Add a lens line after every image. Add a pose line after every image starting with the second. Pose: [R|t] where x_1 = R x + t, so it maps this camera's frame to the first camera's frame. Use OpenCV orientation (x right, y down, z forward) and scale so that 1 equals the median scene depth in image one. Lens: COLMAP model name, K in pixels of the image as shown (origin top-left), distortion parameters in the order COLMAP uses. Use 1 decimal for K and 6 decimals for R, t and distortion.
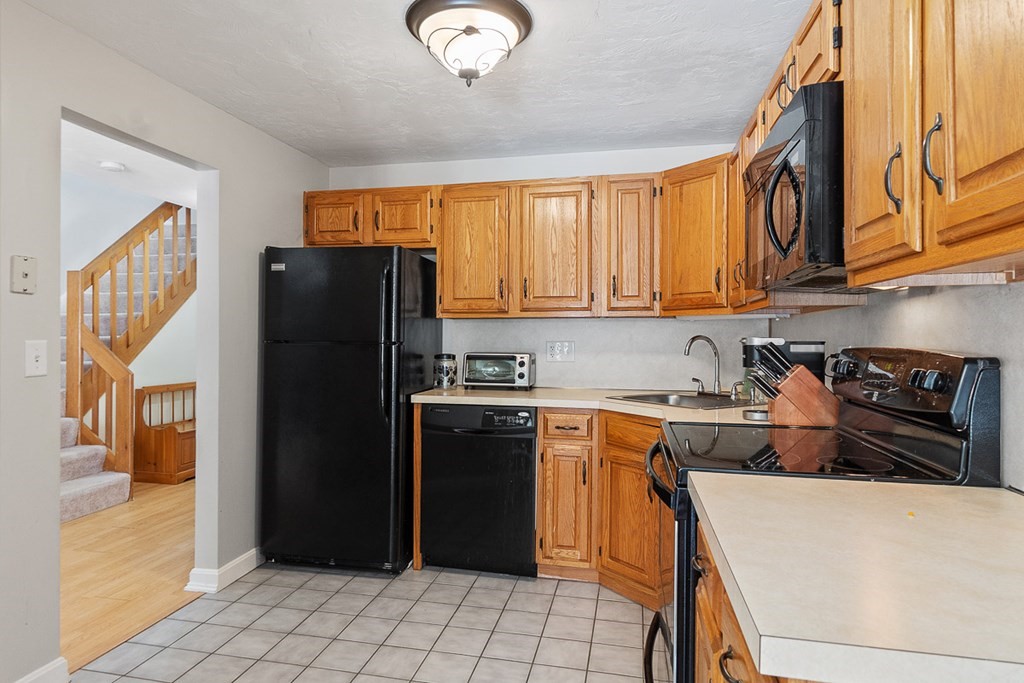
lens RADIAL K [[589.3, 0, 505.4], [0, 589.3, 335.6], [0, 0, 1]] dist [0.004313, -0.001880]
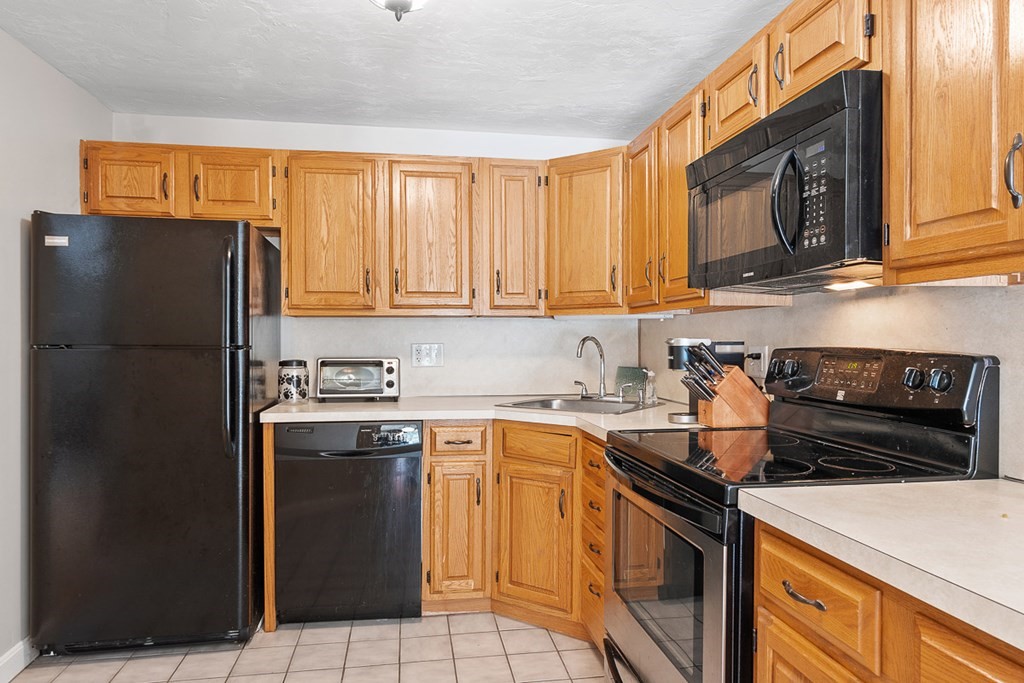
lens RADIAL K [[614.8, 0, 499.8], [0, 614.8, 346.6], [0, 0, 1]] dist [-0.005352, 0.001274]
pose [[0.931892, -0.008672, 0.362633, -0.162840], [0.003058, 0.999866, 0.016055, 0.000104], [-0.362724, -0.013852, 0.931794, 0.124892]]
